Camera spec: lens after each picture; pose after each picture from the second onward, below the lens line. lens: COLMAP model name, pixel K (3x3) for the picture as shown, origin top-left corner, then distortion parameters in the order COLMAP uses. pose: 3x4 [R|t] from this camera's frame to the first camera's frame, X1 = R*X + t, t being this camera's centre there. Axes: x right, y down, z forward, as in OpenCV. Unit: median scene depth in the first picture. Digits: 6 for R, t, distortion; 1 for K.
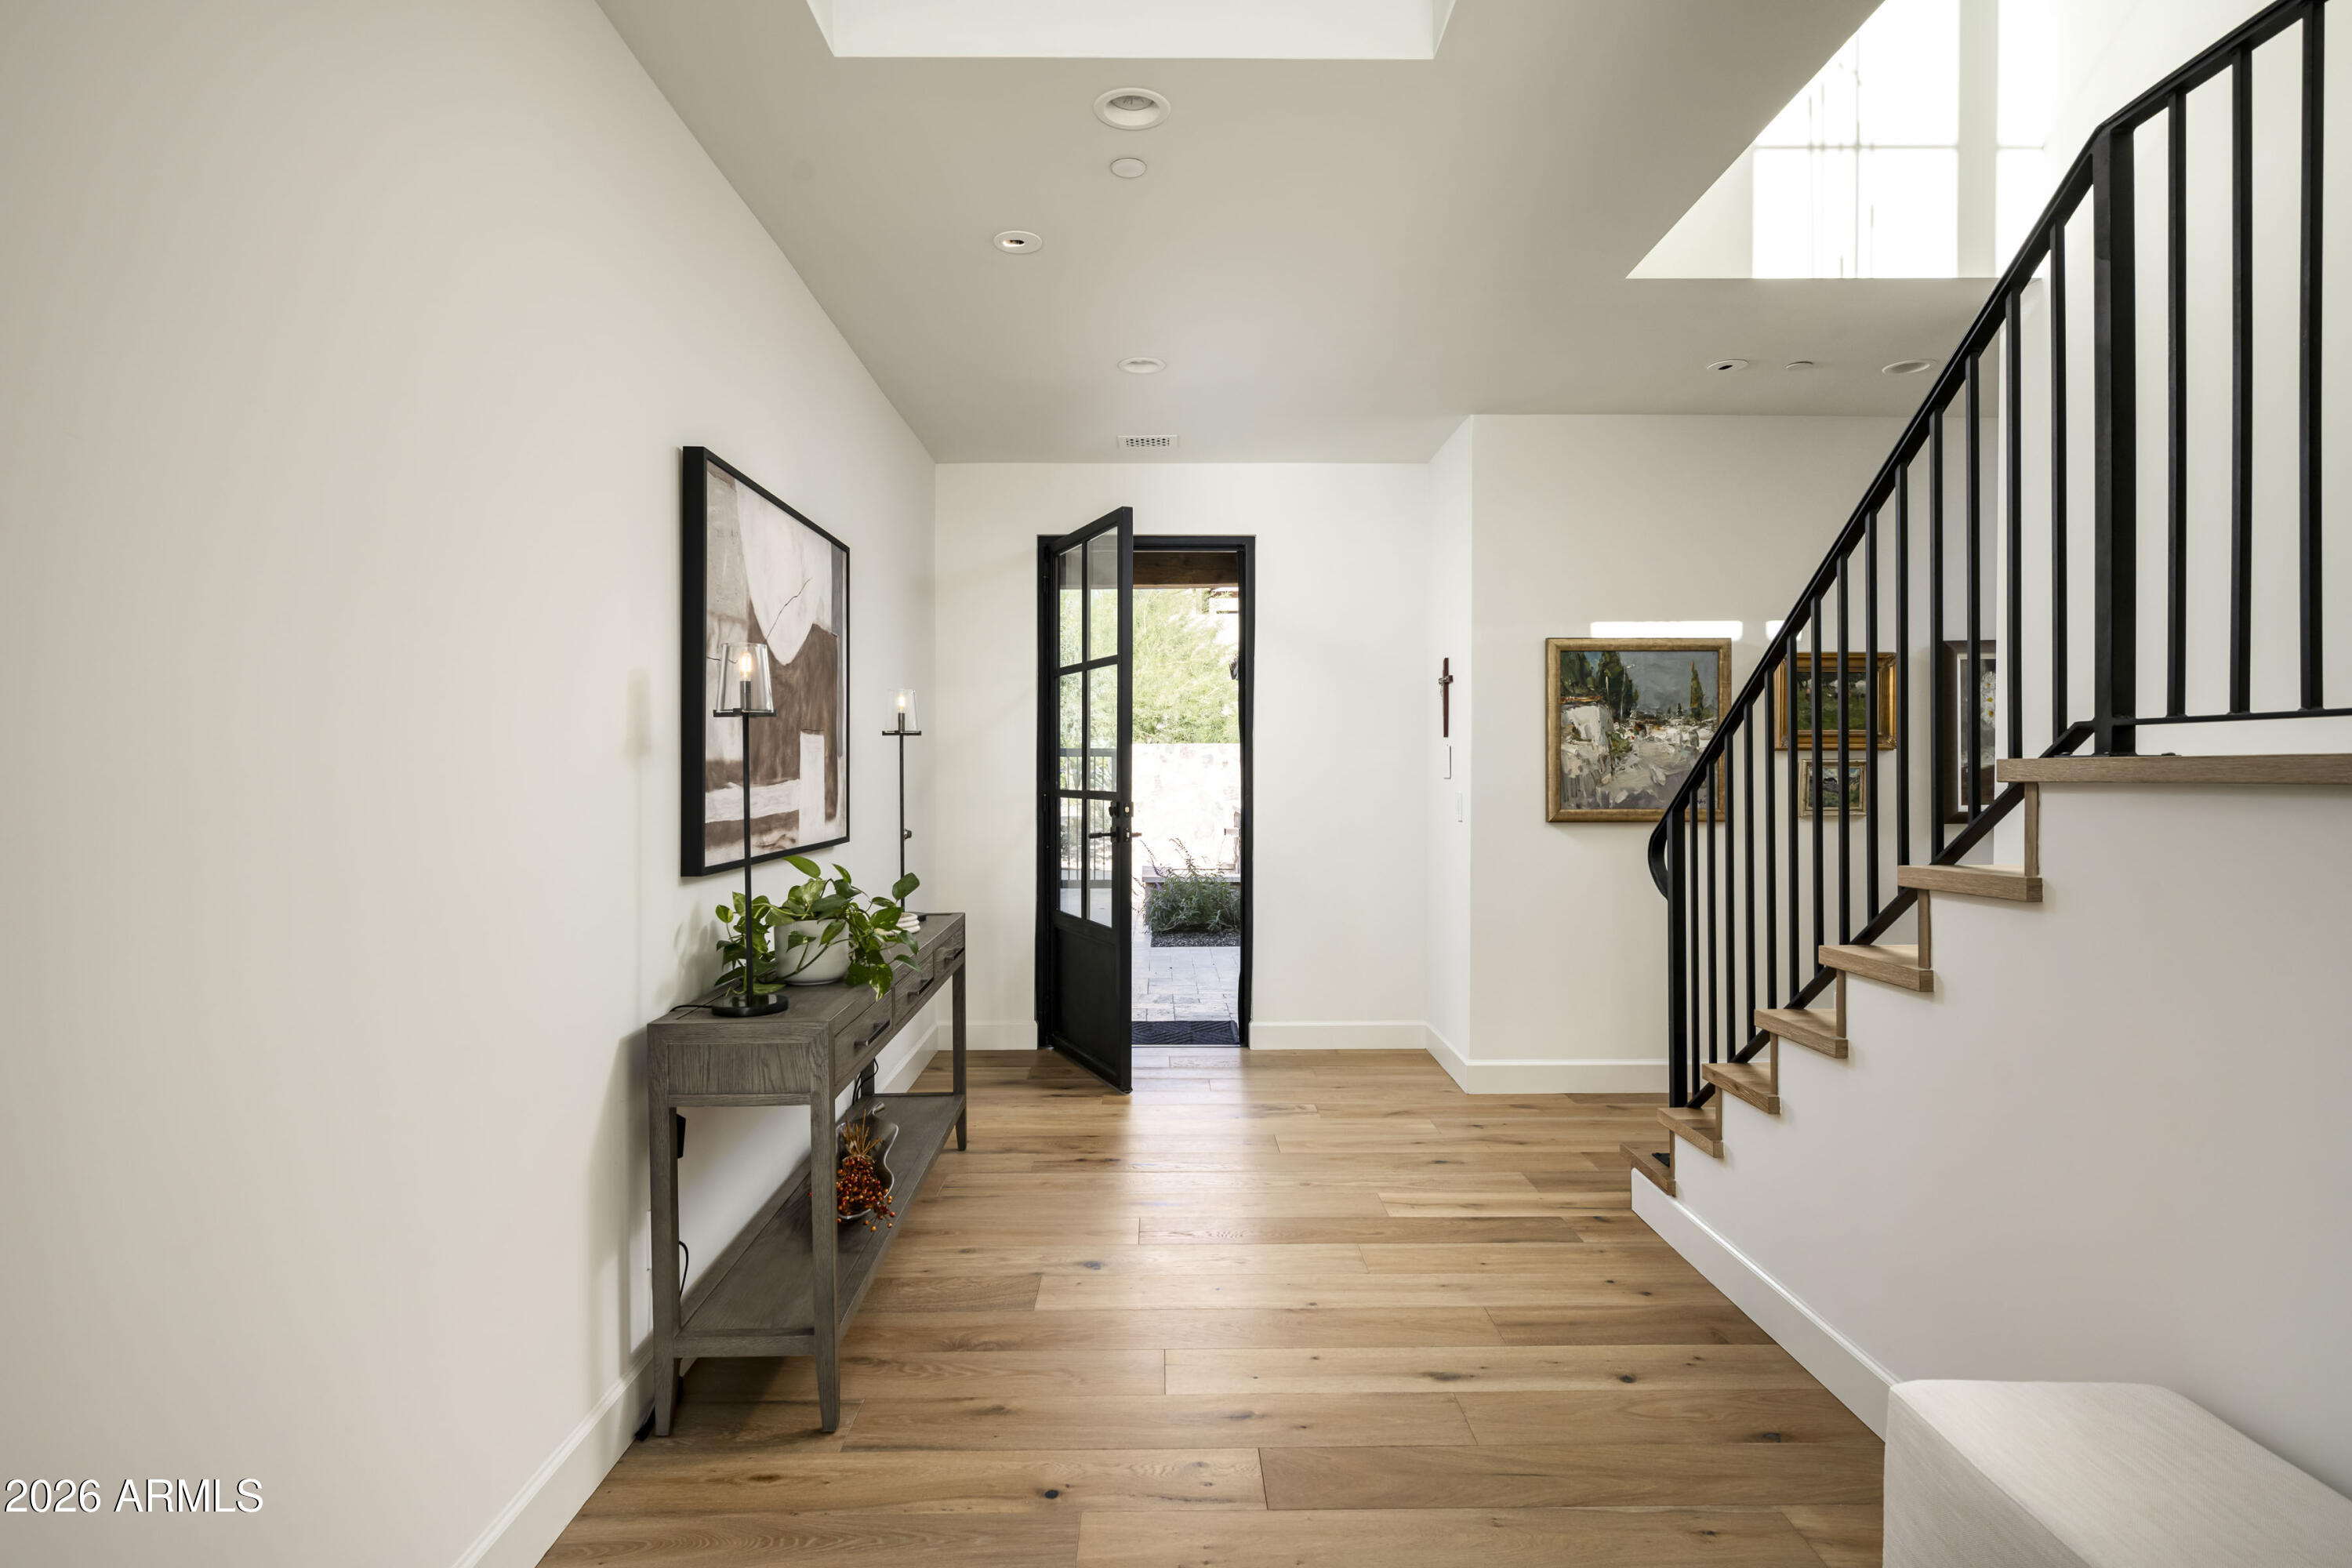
lens RADIAL K [[1221.9, 0, 1176.0], [0, 1221.9, 784.0], [0, 0, 1]] dist [-0.001251, -0.000090]
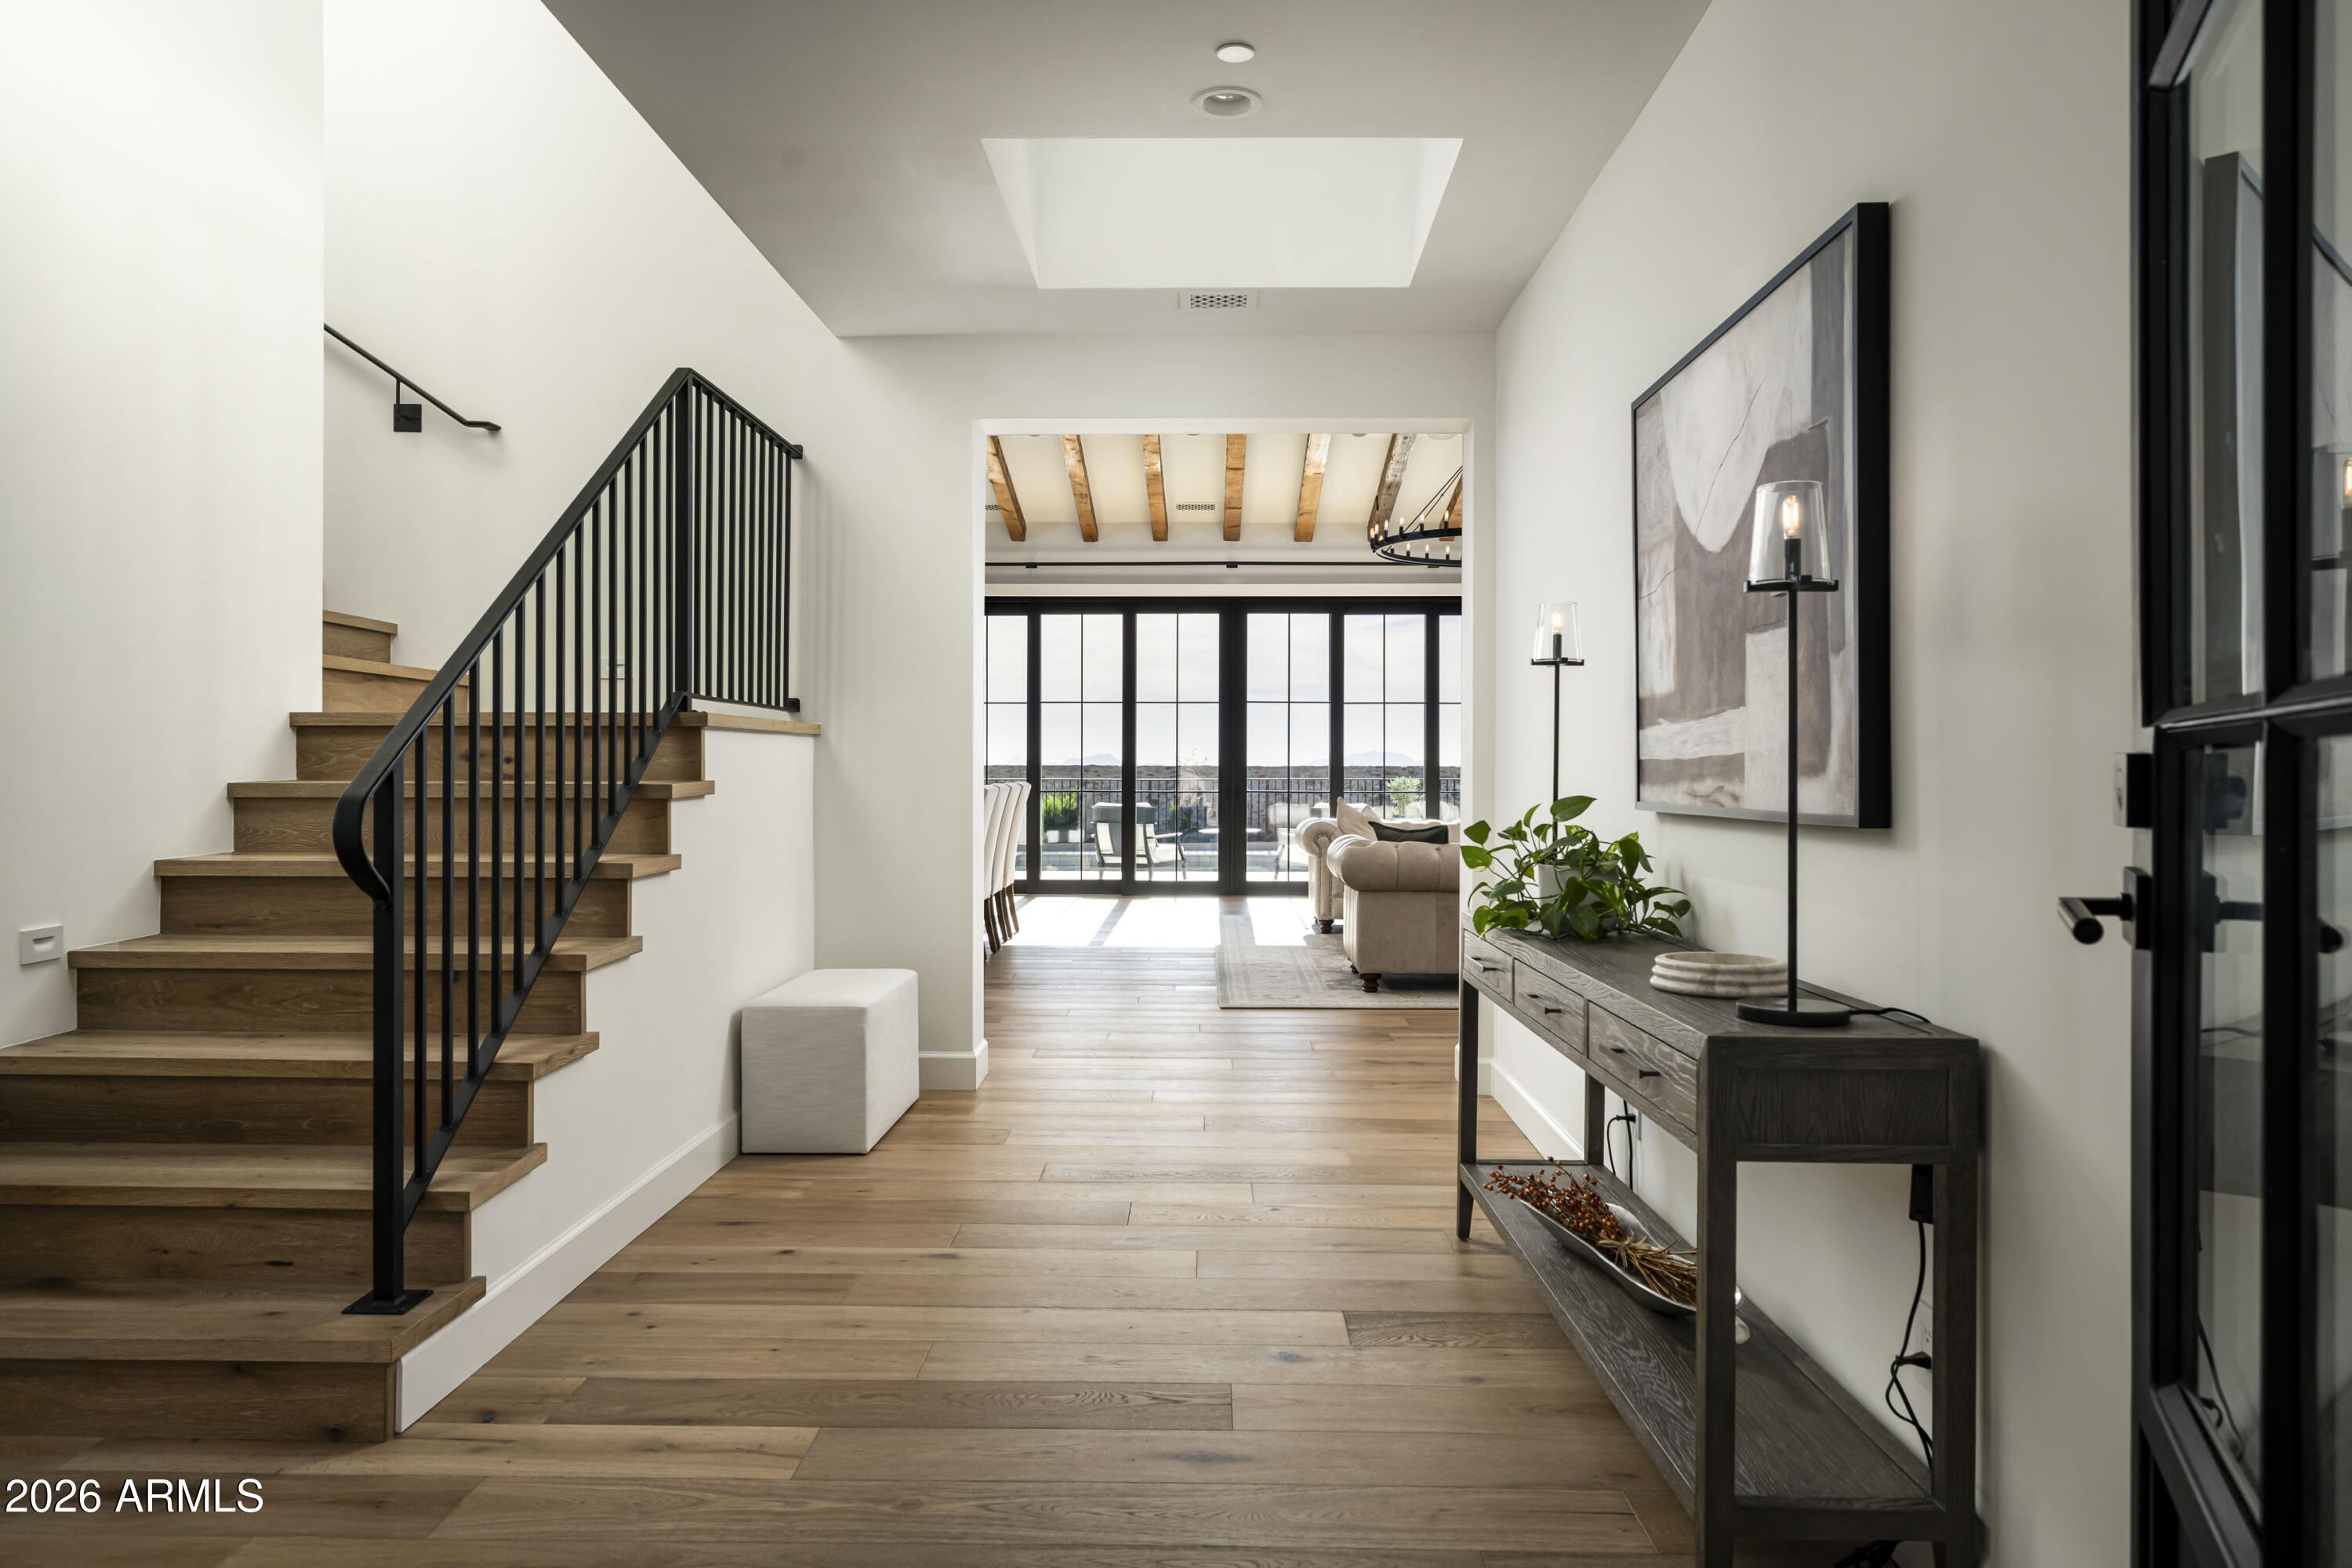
lens RADIAL K [[1509.3, 0, 1176.0], [0, 1509.3, 784.0], [0, 0, 1]] dist [-0.000166, -0.000012]
pose [[-0.999631, 0.000153, 0.027146, -0.023961], [0.000599, 0.999865, 0.016400, 0.025886], [-0.027140, 0.016410, -0.999497, 1.945846]]
